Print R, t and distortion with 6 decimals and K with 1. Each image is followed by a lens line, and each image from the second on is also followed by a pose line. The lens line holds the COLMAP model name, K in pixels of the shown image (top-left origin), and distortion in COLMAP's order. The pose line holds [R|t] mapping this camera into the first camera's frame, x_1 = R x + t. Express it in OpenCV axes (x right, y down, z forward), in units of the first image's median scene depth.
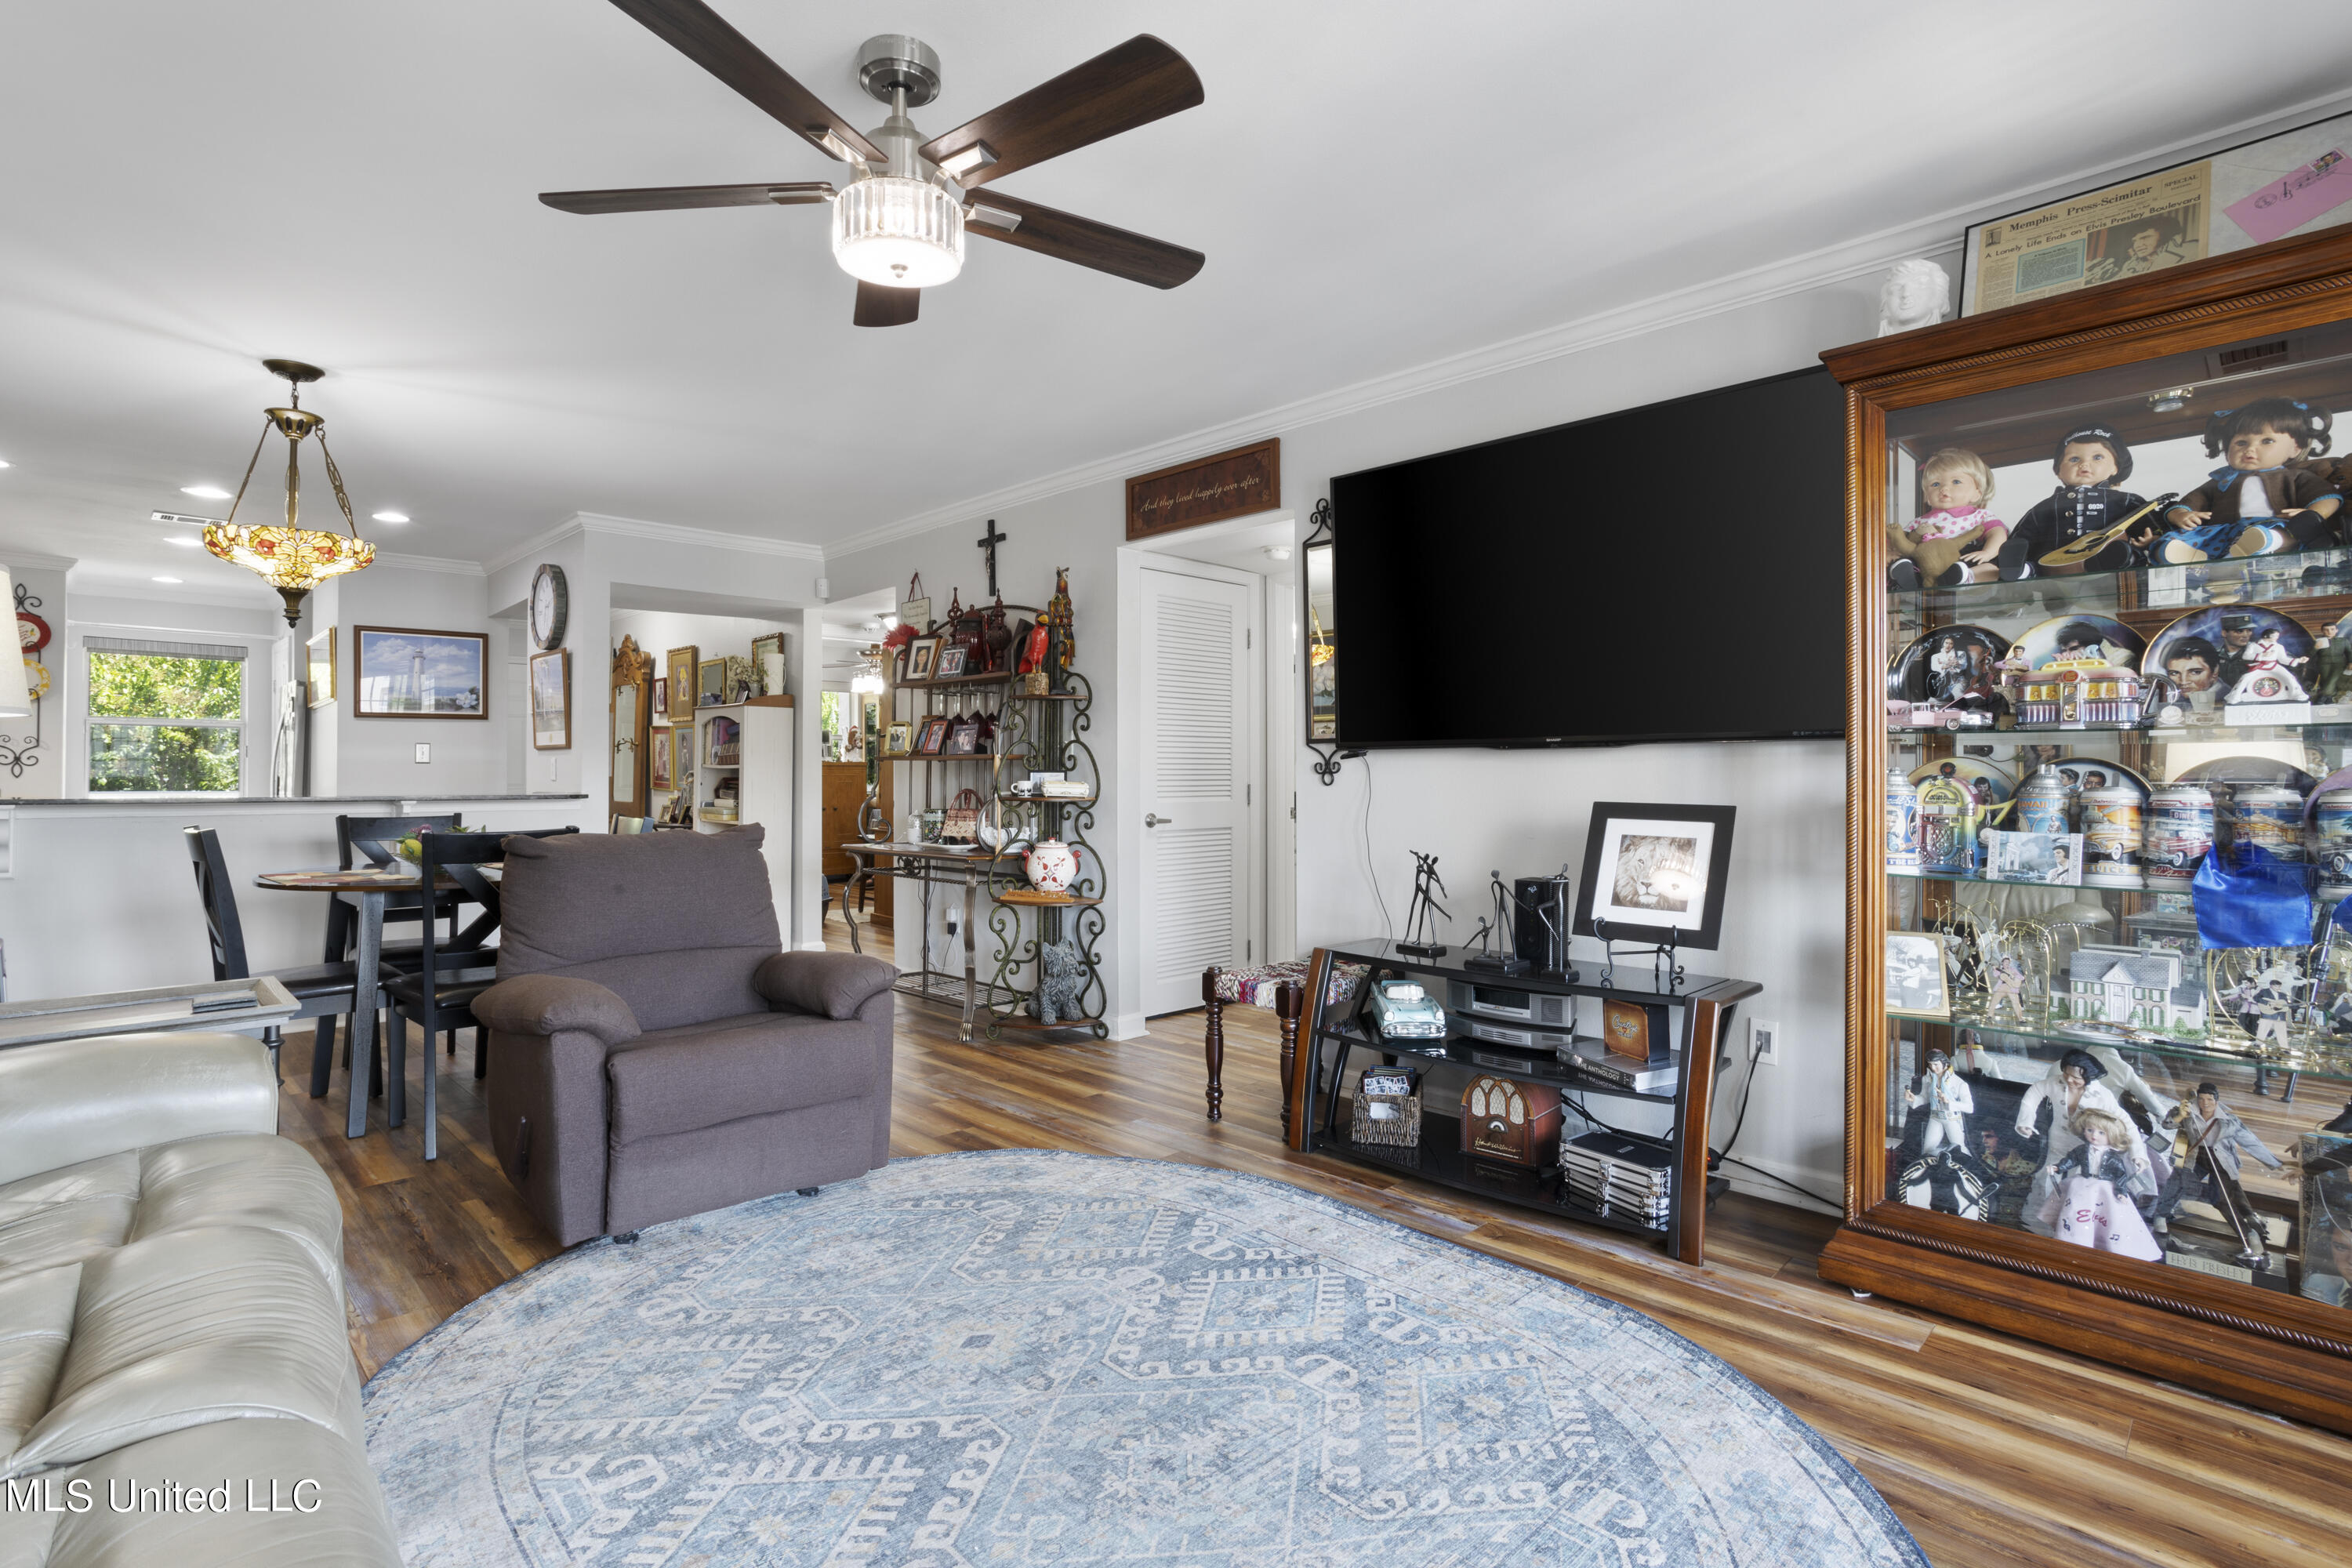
lens RADIAL K [[1139.8, 0, 1173.3], [0, 1139.8, 757.8], [0, 0, 1]] dist [-0.043991, 0.023047]
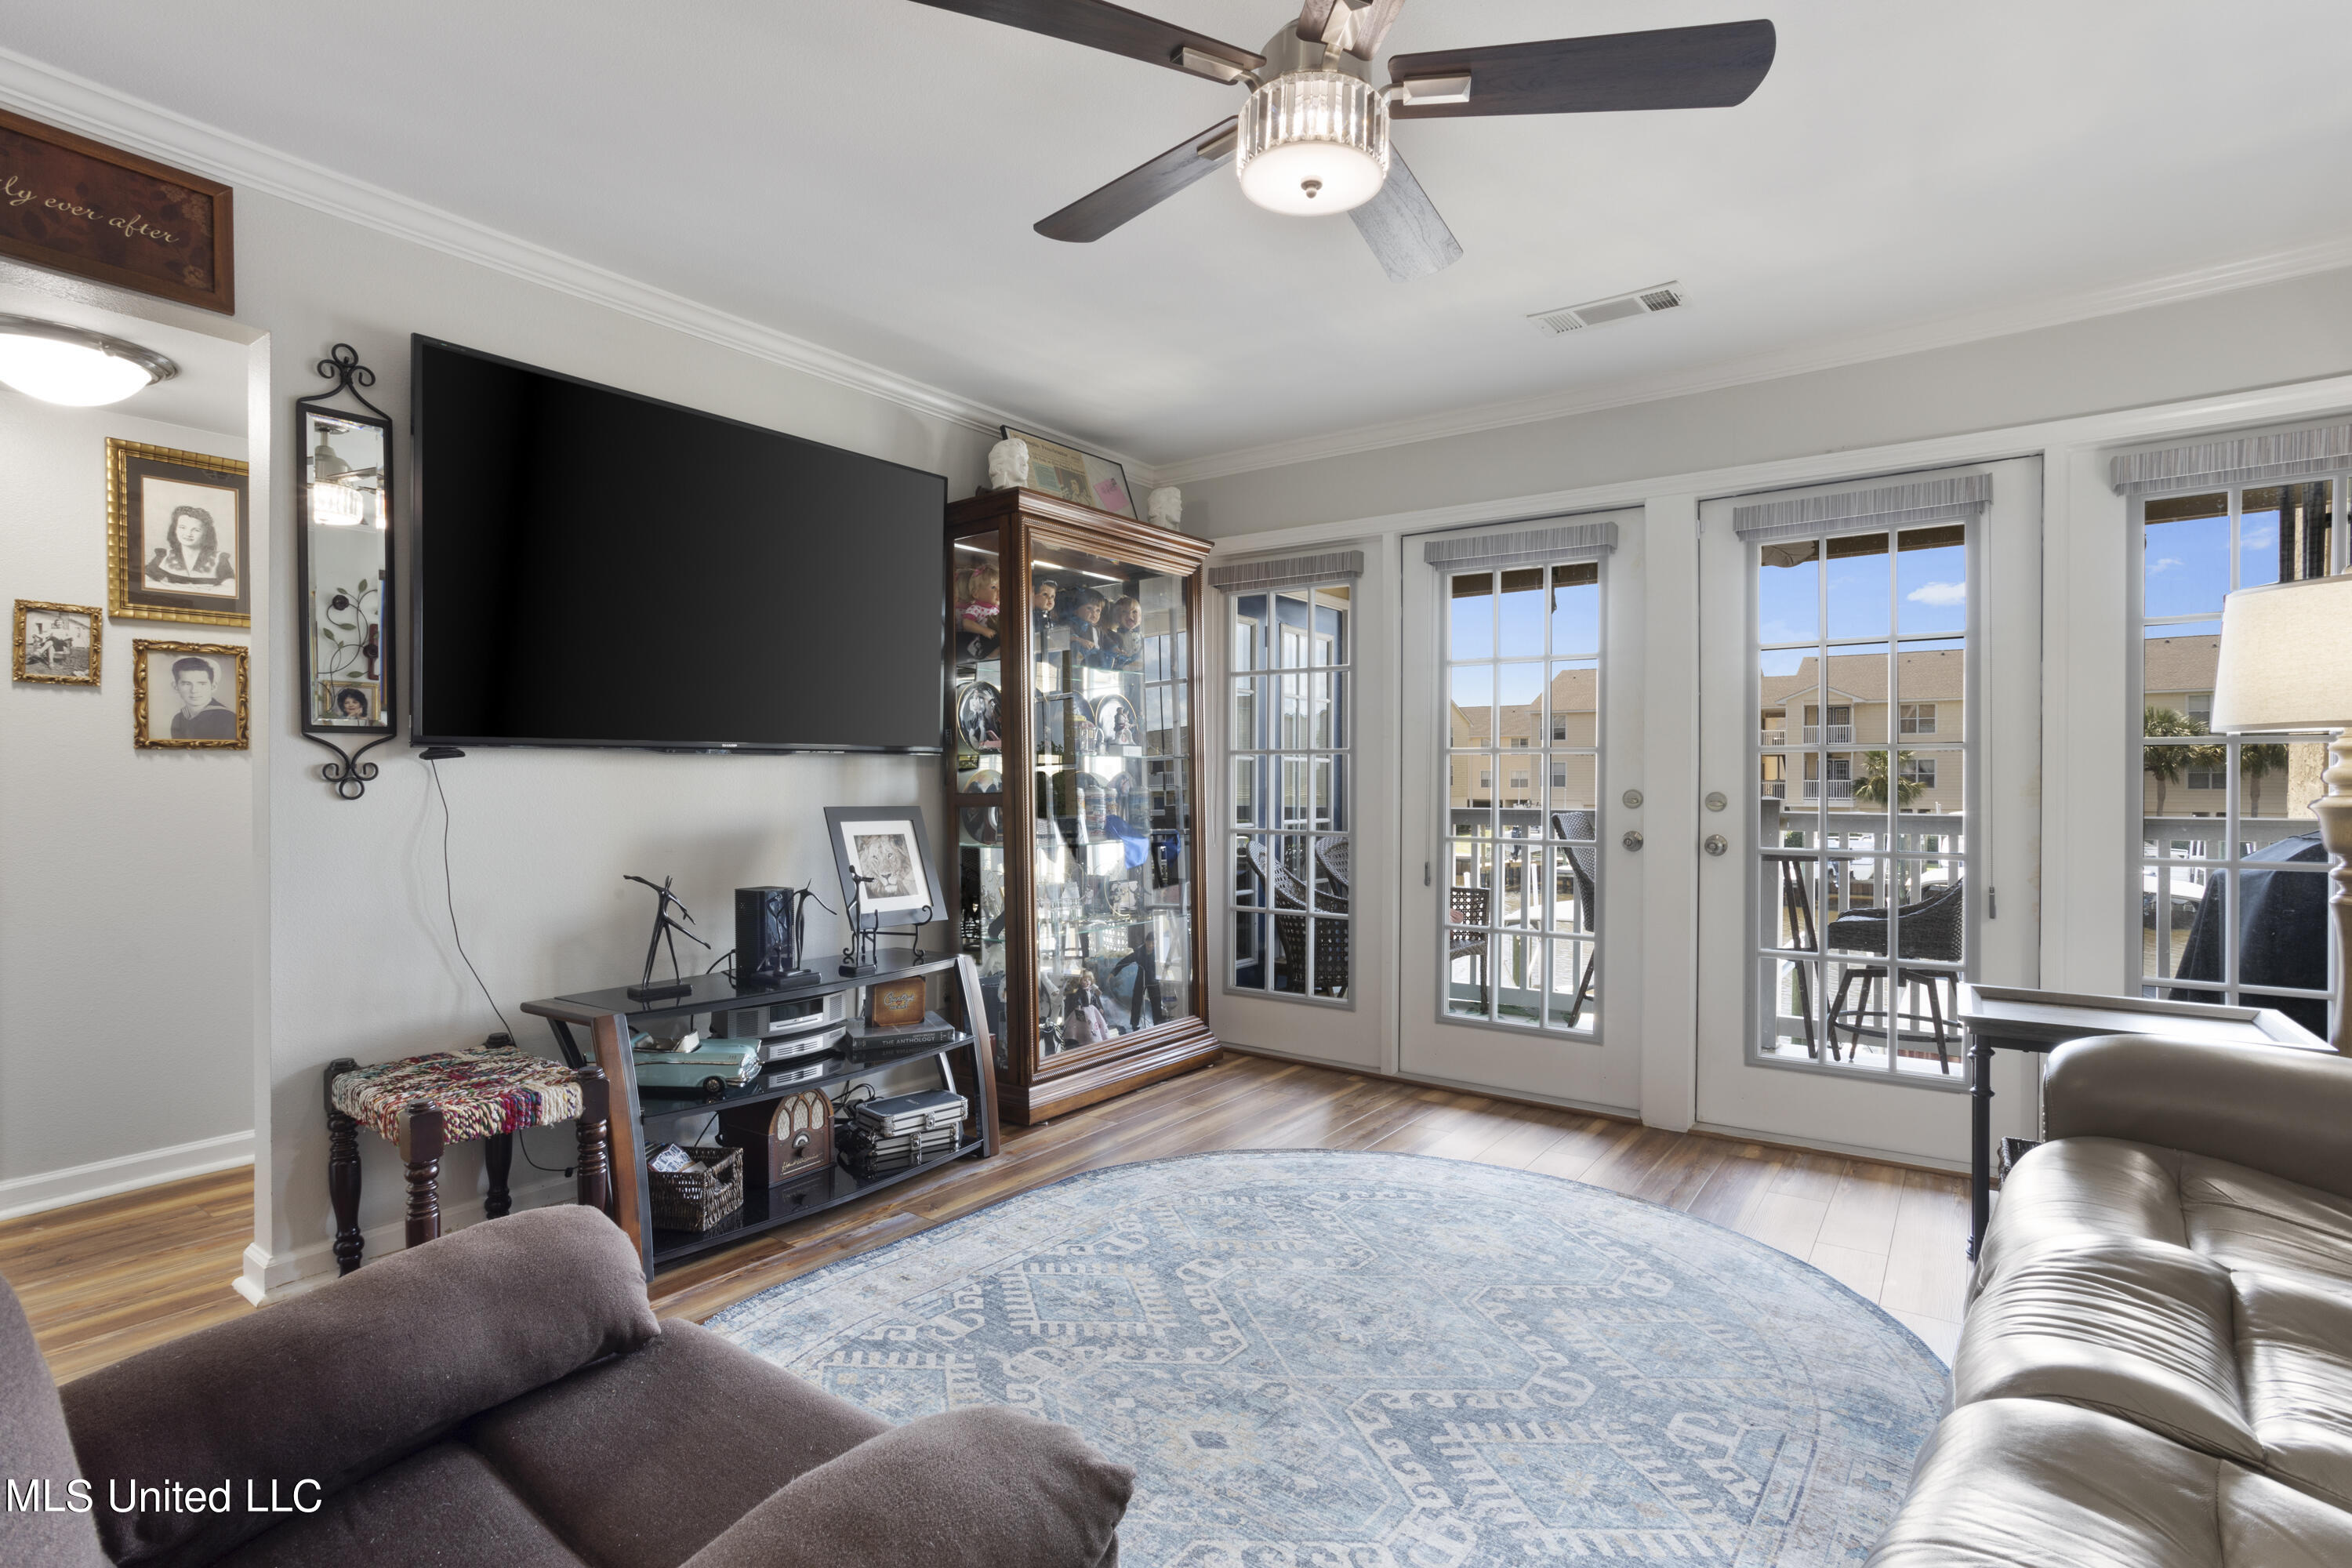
lens RADIAL K [[1139.8, 0, 1171.3], [0, 1139.8, 789.8], [0, 0, 1]] dist [-0.043991, 0.023047]
pose [[-0.155374, -0.009748, 0.987808, -0.859975], [-0.013476, 0.999879, 0.007748, 0.011336], [-0.987764, -0.012108, -0.155487, 0.989483]]
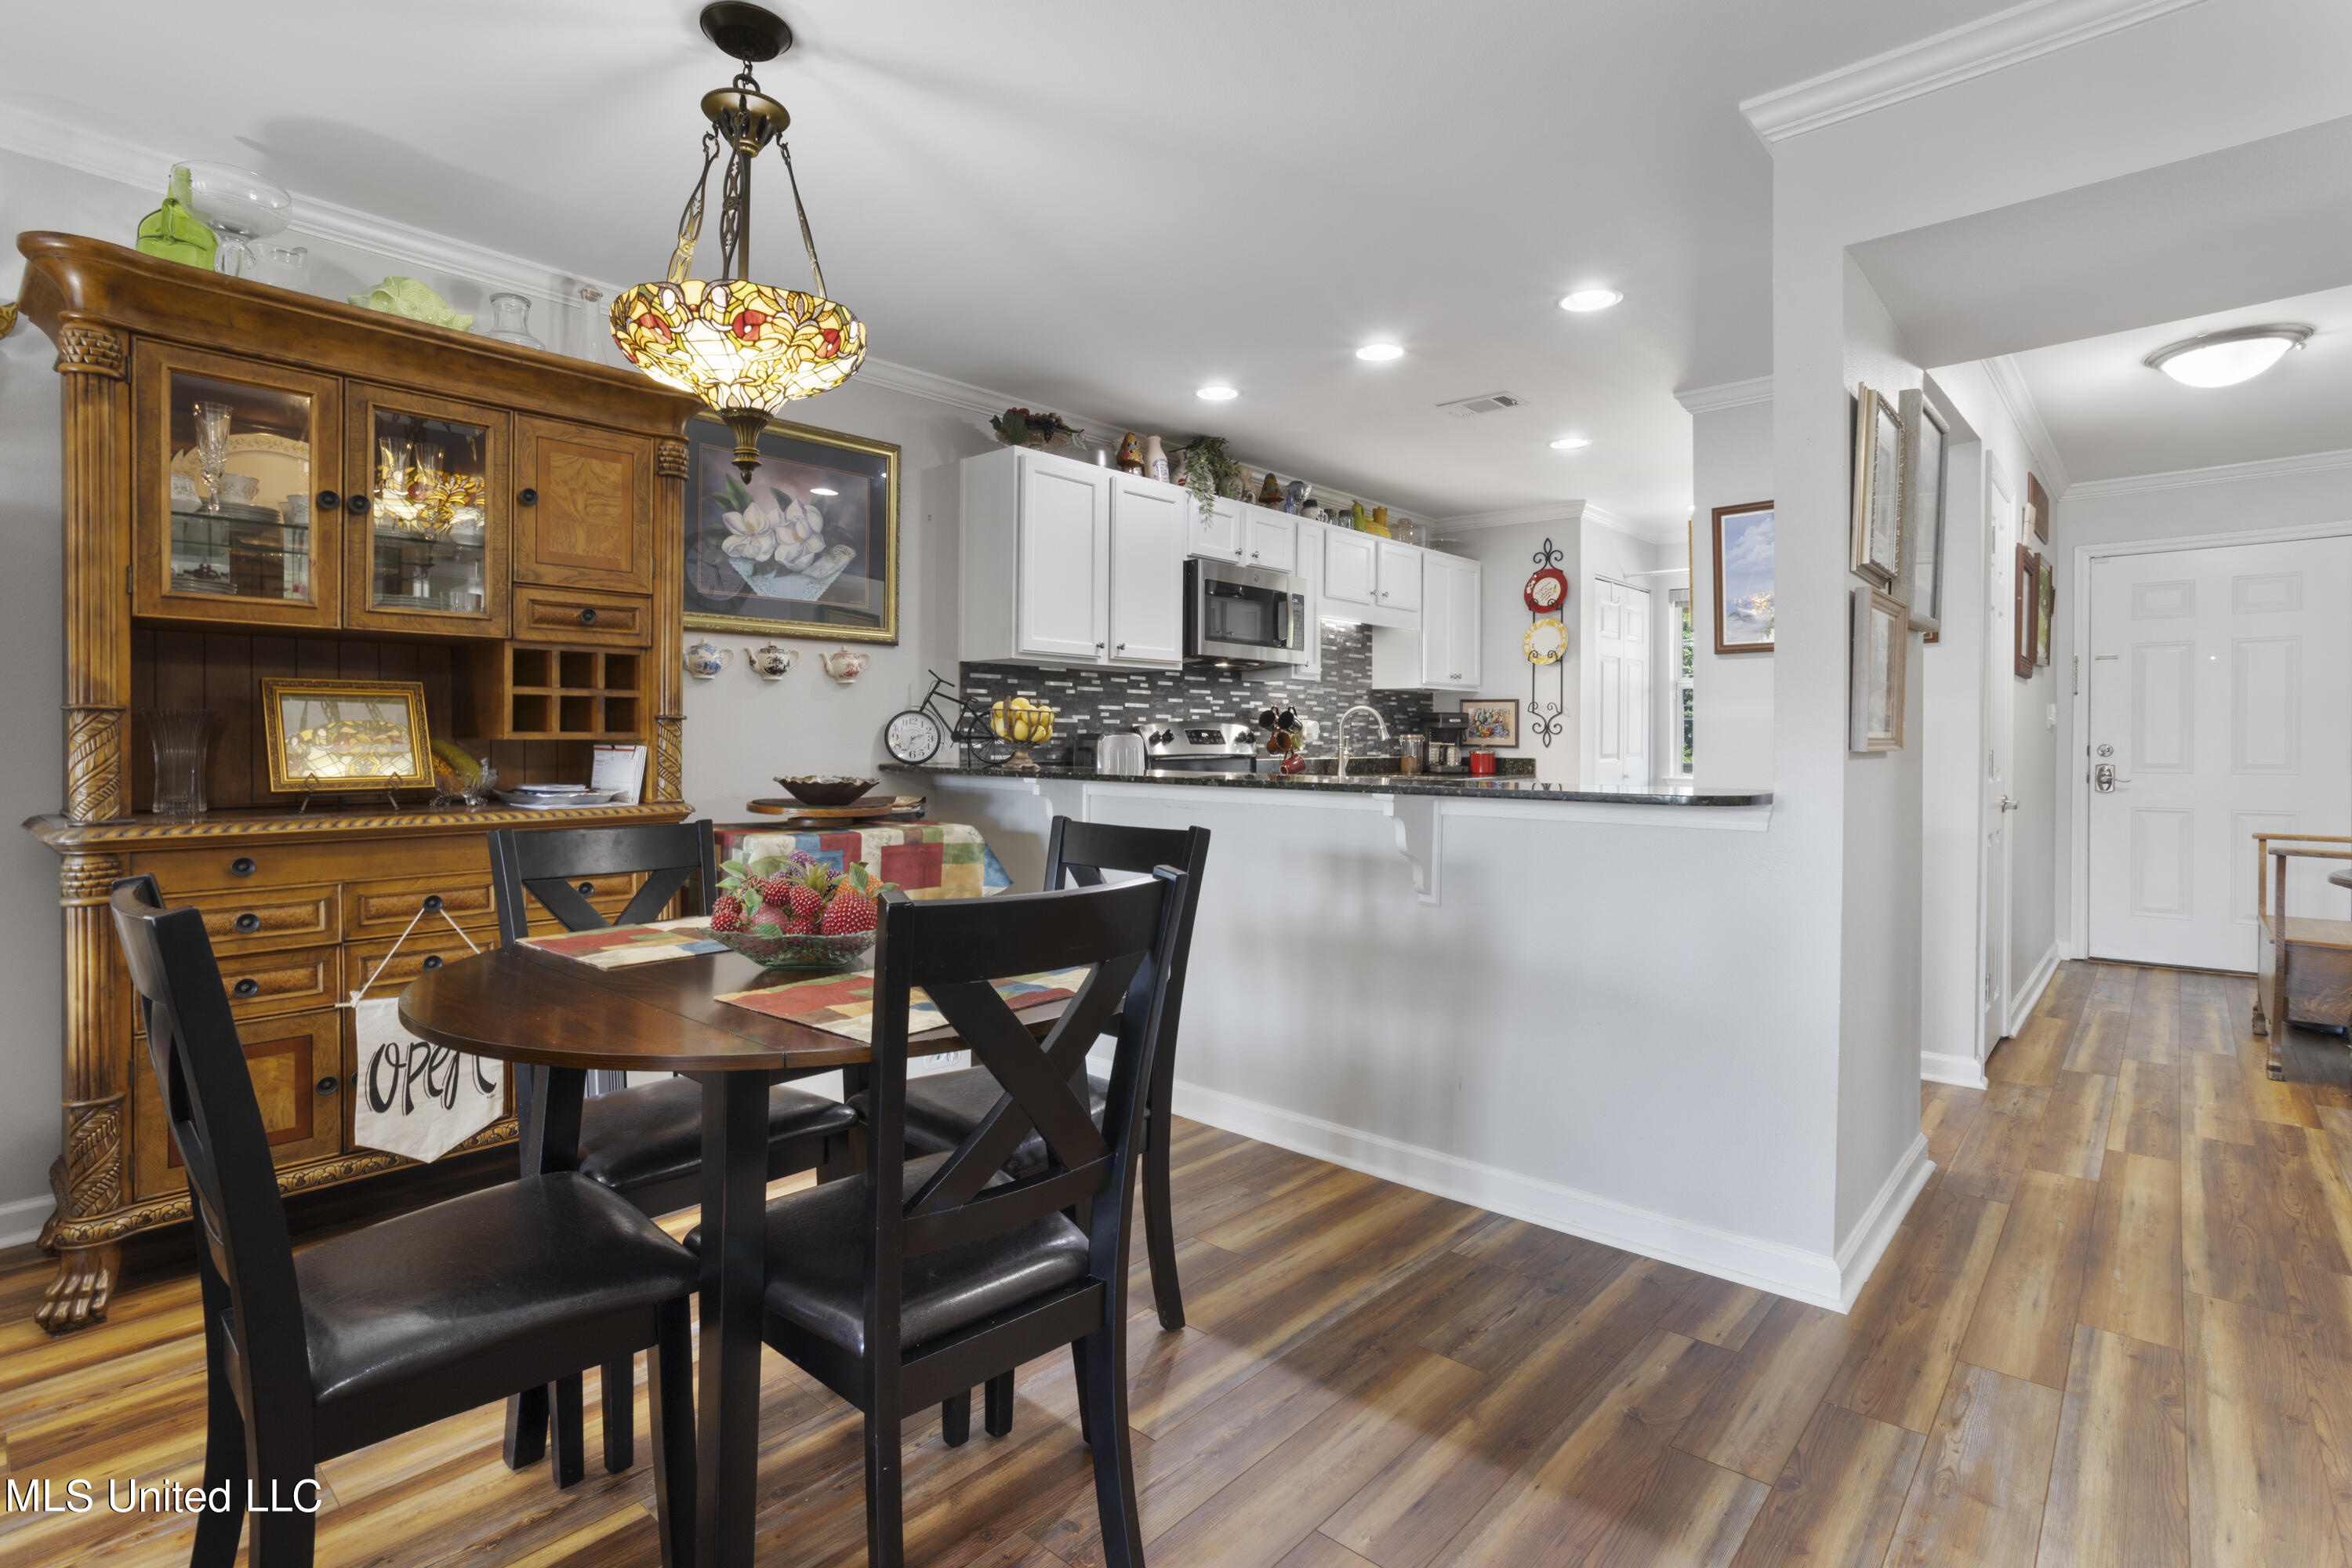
lens RADIAL K [[1139.8, 0, 1167.1], [0, 1139.8, 746.6], [0, 0, 1]] dist [-0.043991, 0.023047]
pose [[0.050104, 0.007156, -0.998718, -0.274582], [0.009259, 0.999928, 0.007630, 0.019907], [0.998701, -0.009629, 0.050034, 1.667804]]
